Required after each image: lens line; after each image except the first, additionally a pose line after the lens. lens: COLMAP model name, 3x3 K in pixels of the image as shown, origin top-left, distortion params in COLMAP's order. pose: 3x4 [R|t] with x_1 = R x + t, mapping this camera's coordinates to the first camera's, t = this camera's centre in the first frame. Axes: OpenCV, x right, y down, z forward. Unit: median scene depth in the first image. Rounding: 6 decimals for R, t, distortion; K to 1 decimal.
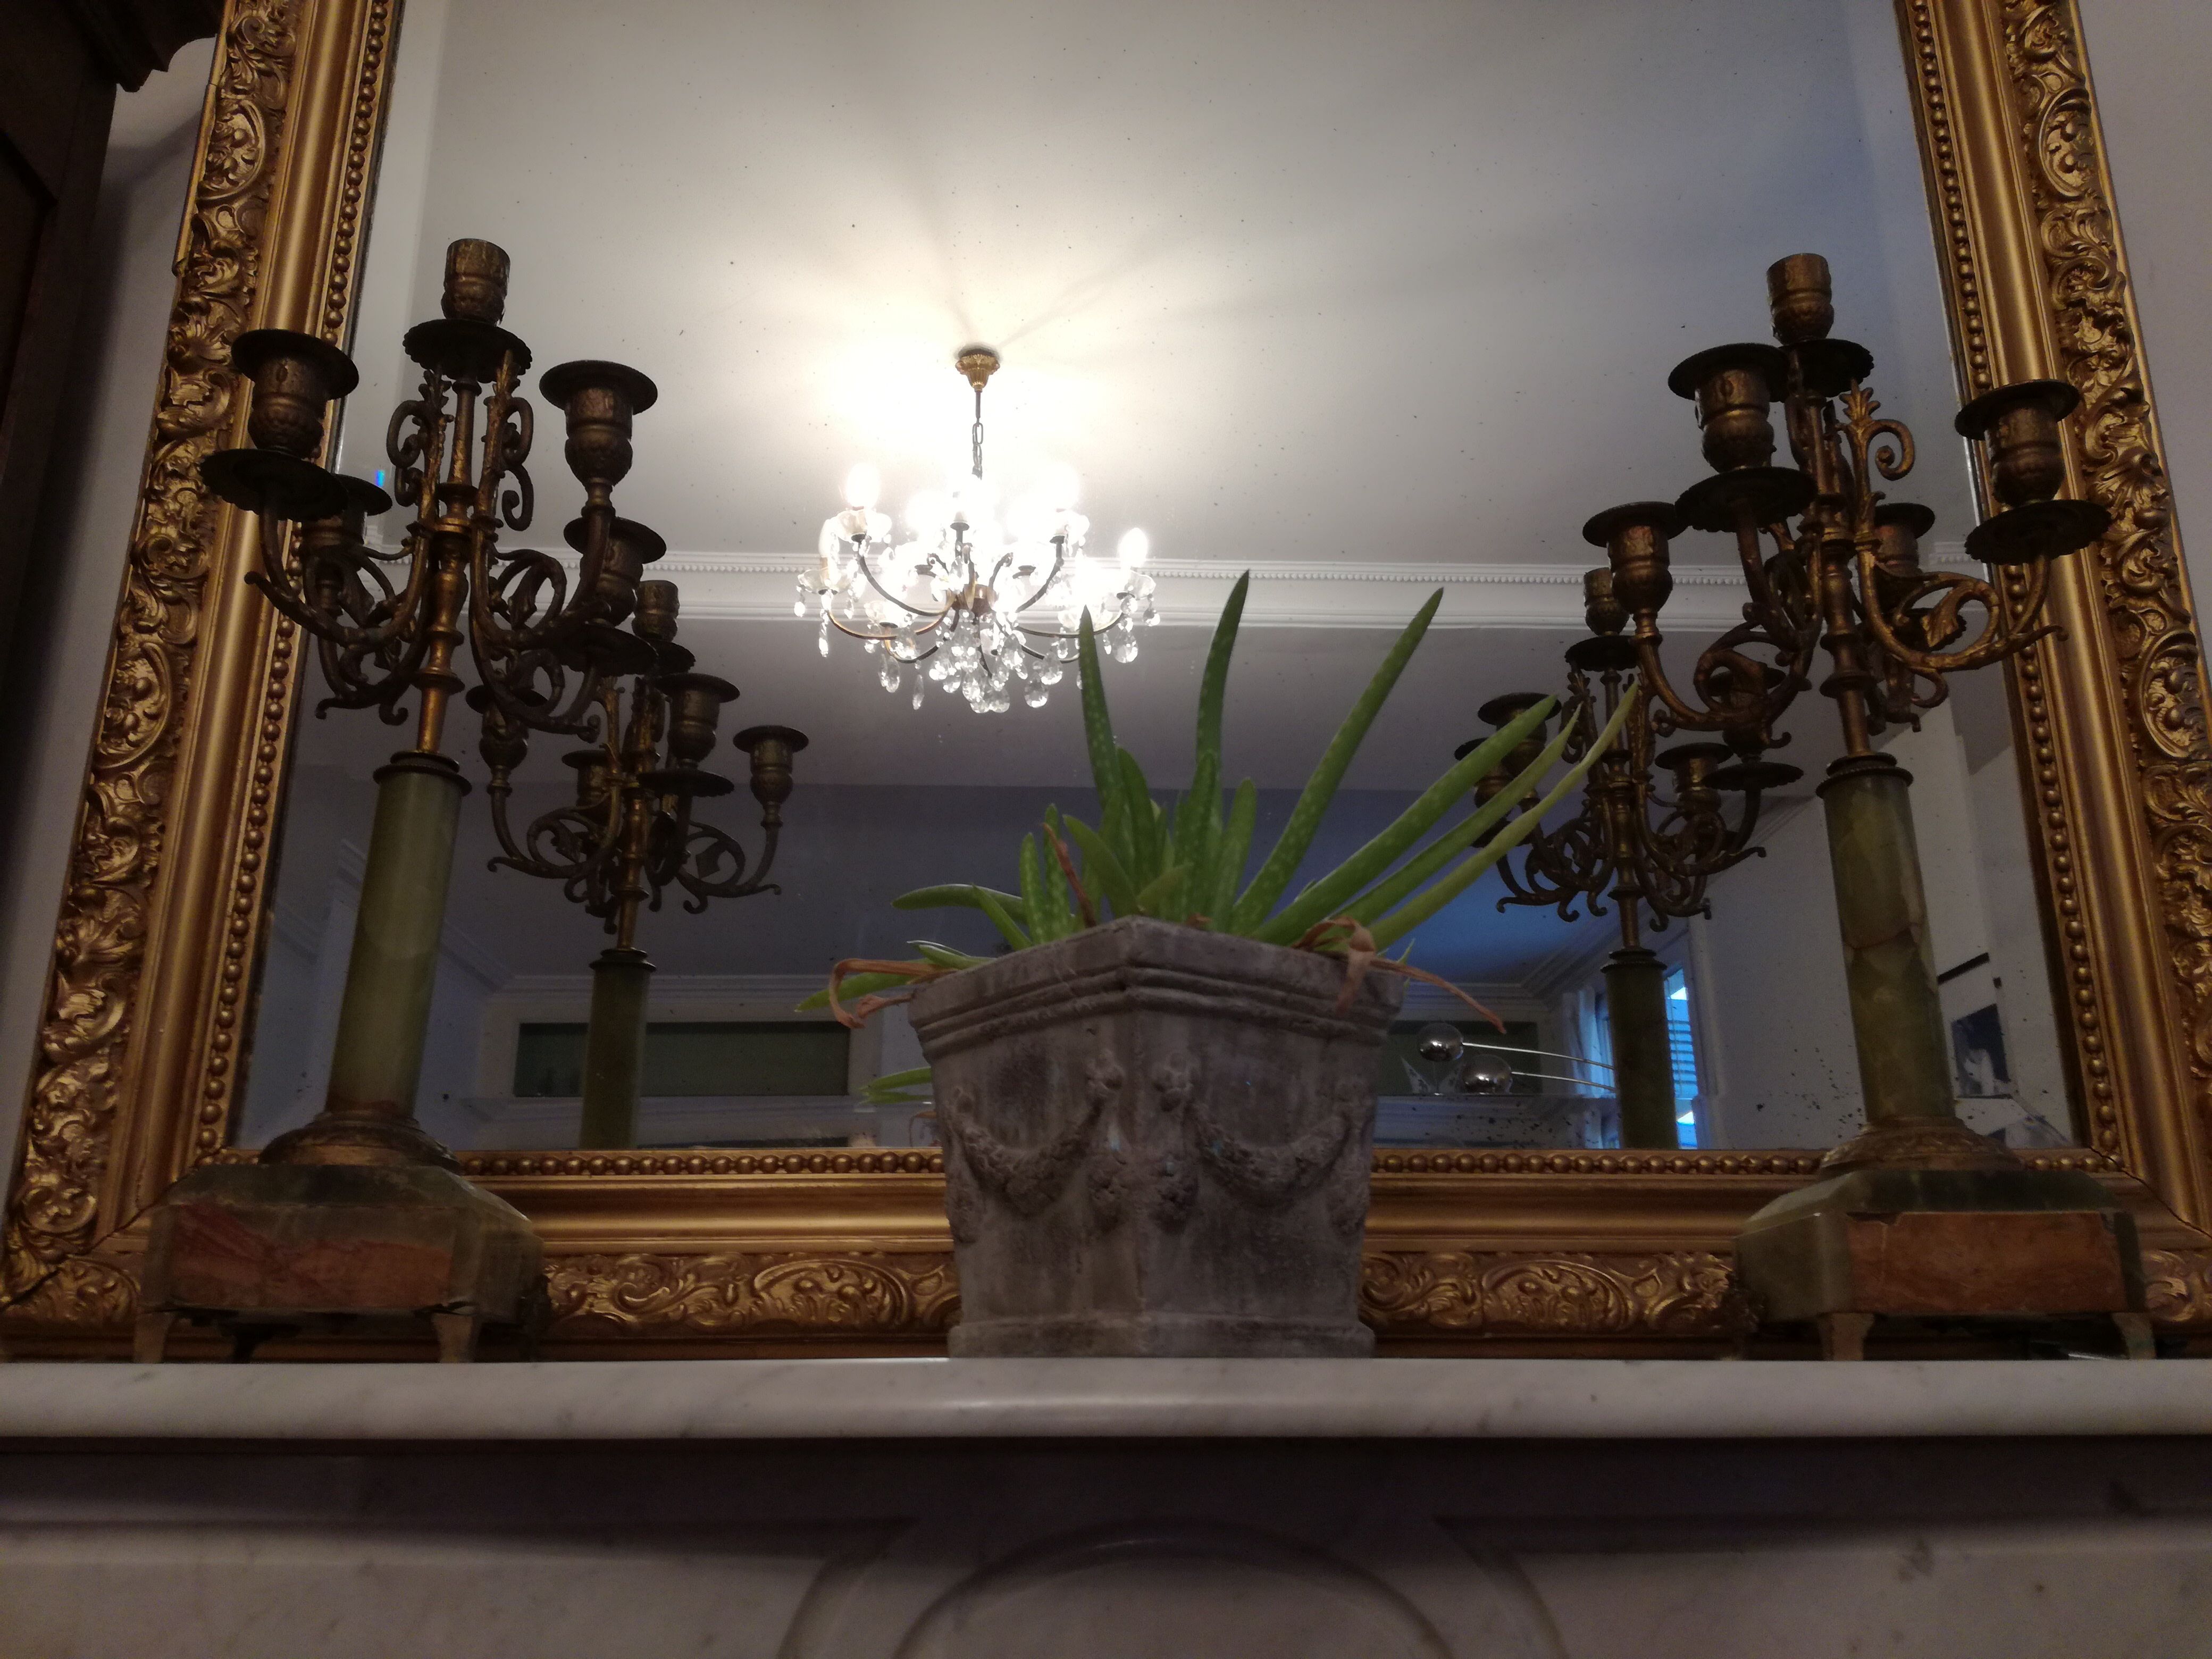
lens RADIAL K [[1825.0, 0, 1064.7], [0, 1825.0, 840.5], [0, 0, 1]] dist [0.138727, -0.310992]
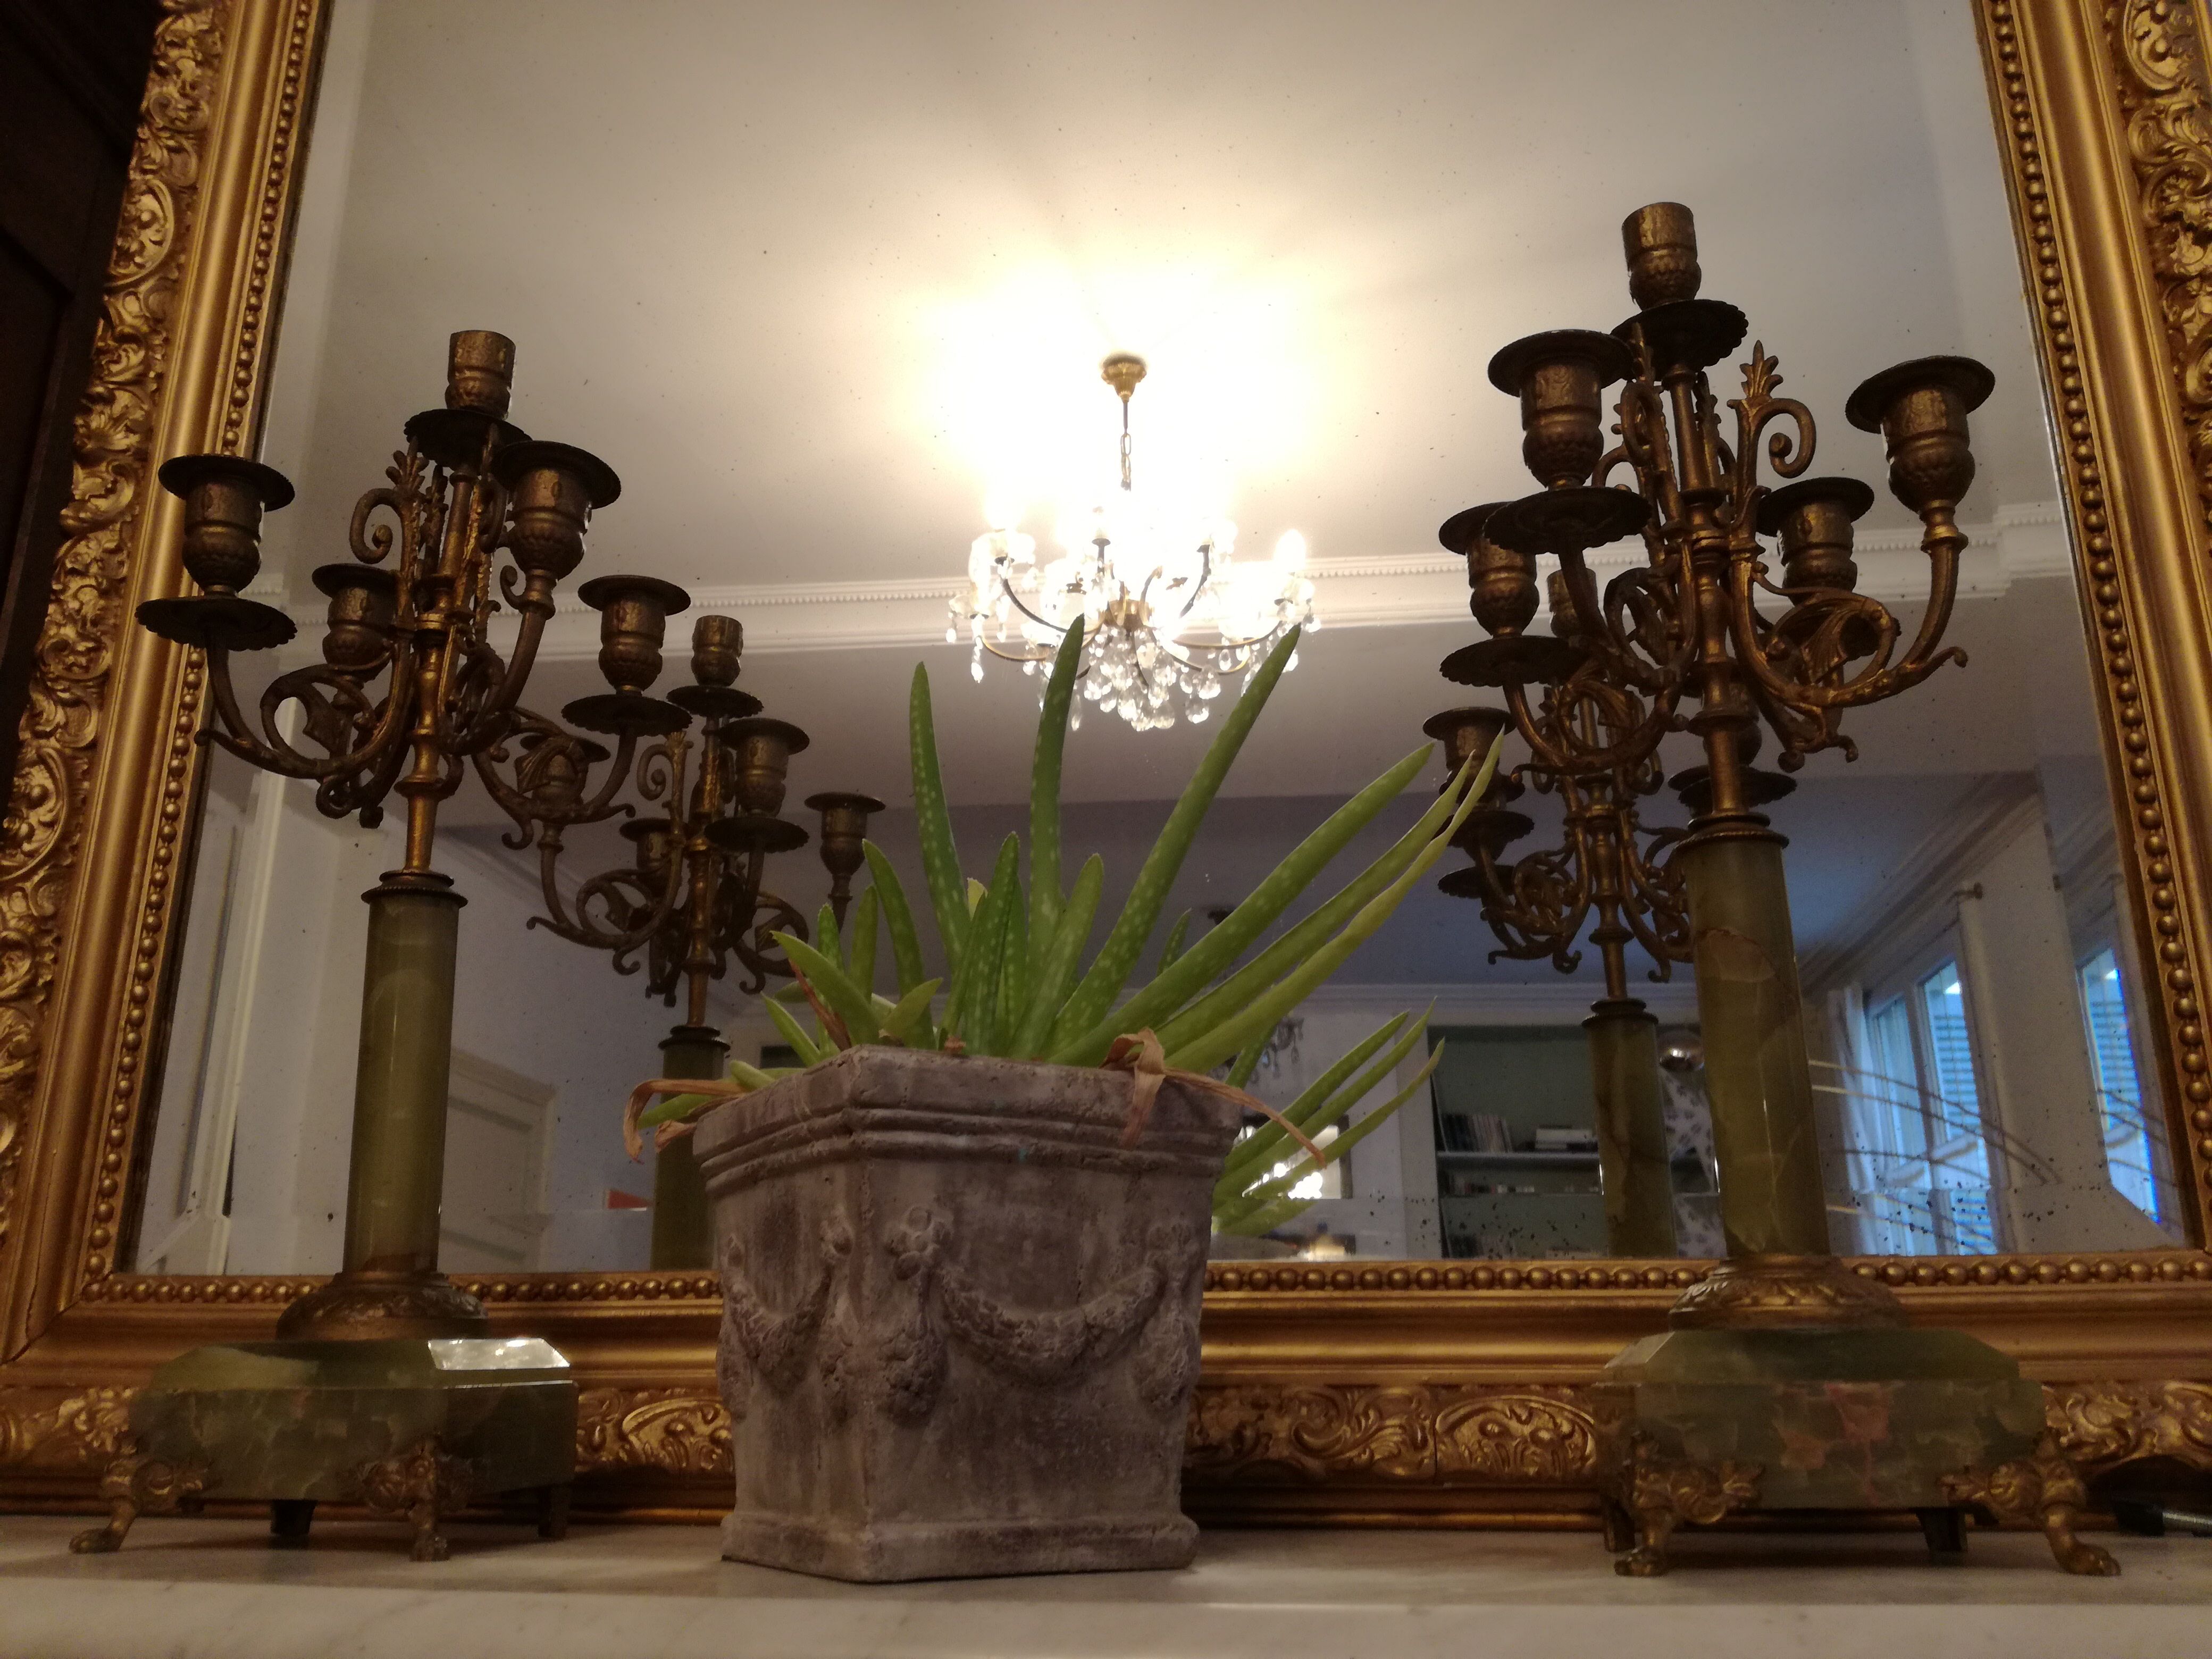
lens RADIAL K [[1813.8, 0, 1099.0], [0, 1813.8, 830.1], [0, 0, 1]] dist [0.115369, -0.240982]
pose [[0.989150, -0.044362, -0.140053, 0.185818], [0.043829, 0.999015, -0.006888, -0.033110], [0.140221, 0.000675, 0.990120, 0.125620]]
